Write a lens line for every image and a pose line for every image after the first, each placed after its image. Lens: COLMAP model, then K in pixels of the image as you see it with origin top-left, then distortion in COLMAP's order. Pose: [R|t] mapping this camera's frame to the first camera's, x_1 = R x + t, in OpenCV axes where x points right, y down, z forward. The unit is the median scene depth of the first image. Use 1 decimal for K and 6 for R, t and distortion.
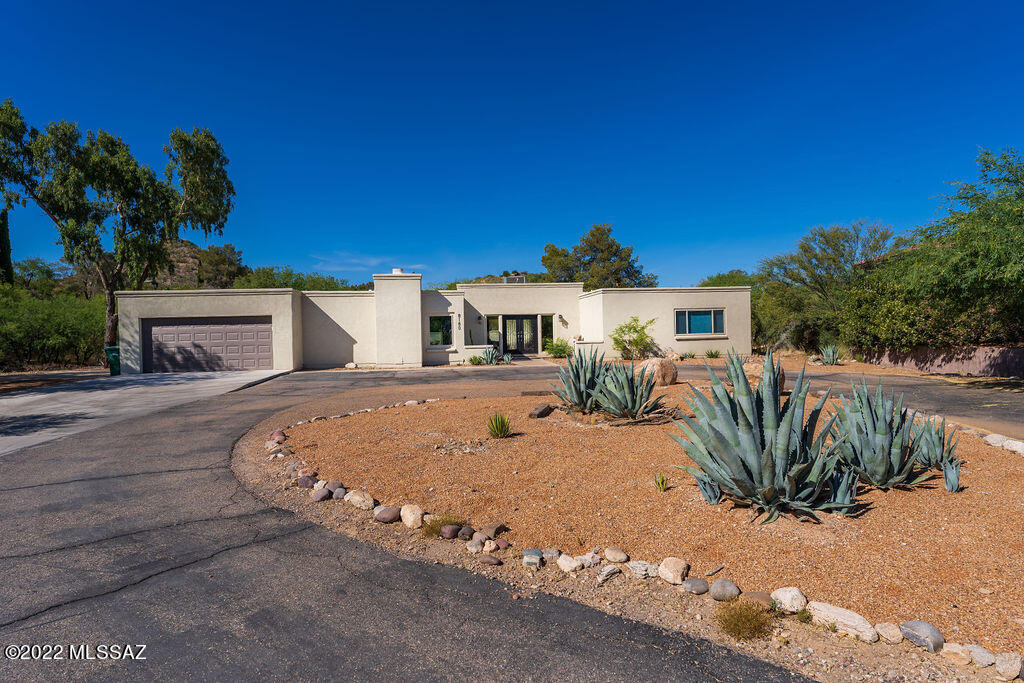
lens RADIAL K [[554.1, 0, 512.0], [0, 554.1, 341.5], [0, 0, 1]] dist [-0.005582, -0.001059]
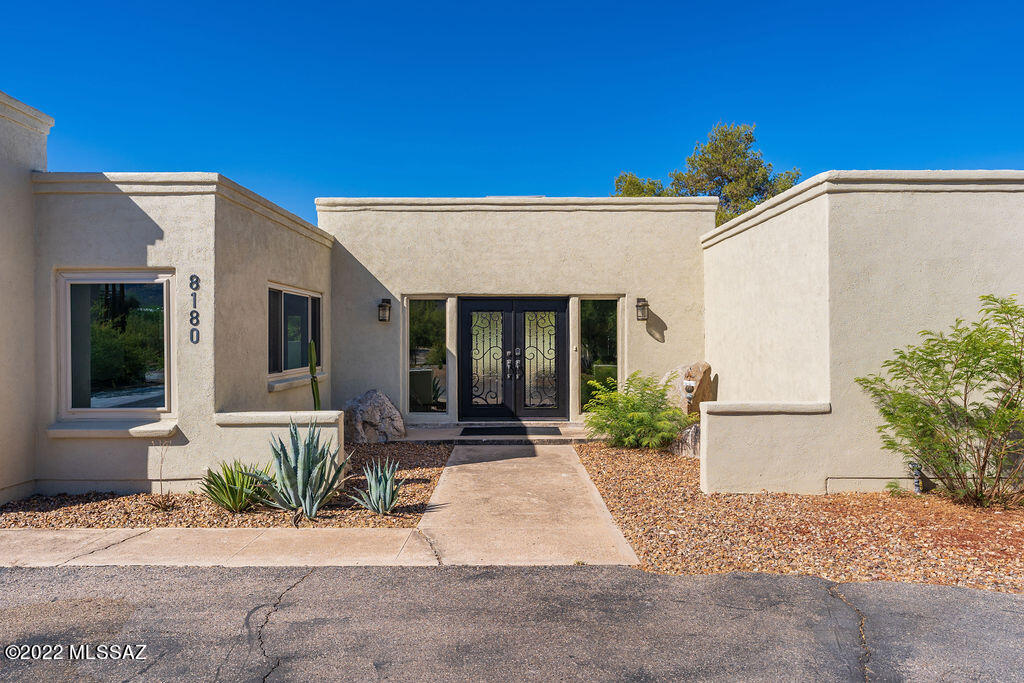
lens RADIAL K [[669.5, 0, 512.0], [0, 669.5, 341.5], [0, 0, 1]] dist [0.002642, -0.000053]
pose [[0.993872, 0.019511, -0.108805, 0.066824], [-0.020650, 0.999743, -0.009343, -0.022279], [0.108595, 0.011532, 0.994019, 0.735173]]
